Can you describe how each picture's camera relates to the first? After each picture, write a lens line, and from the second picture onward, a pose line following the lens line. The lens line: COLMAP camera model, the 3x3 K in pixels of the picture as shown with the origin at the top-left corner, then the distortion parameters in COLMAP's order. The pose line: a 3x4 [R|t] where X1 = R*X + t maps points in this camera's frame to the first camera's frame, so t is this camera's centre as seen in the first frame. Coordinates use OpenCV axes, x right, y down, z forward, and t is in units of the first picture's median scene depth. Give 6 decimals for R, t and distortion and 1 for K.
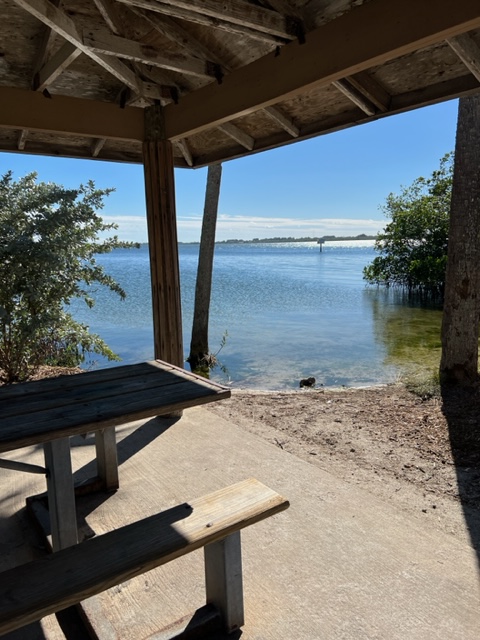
lens RADIAL K [[487.5, 0, 240.0], [0, 487.5, 320.0], [0, 0, 1]] dist [0.048248, 0.000088]
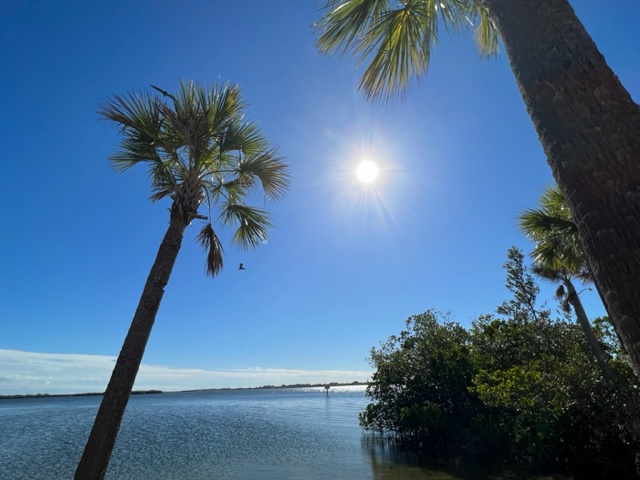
lens RADIAL K [[306.9, 0, 320.0], [0, 306.9, 240.0], [0, 0, 1]] dist [-0.002574, -0.000380]
pose [[0.990638, 0.049394, 0.127267, 0.053423], [0.031918, 0.822610, -0.567710, -0.037936], [-0.132733, 0.566457, 0.813332, 0.207090]]
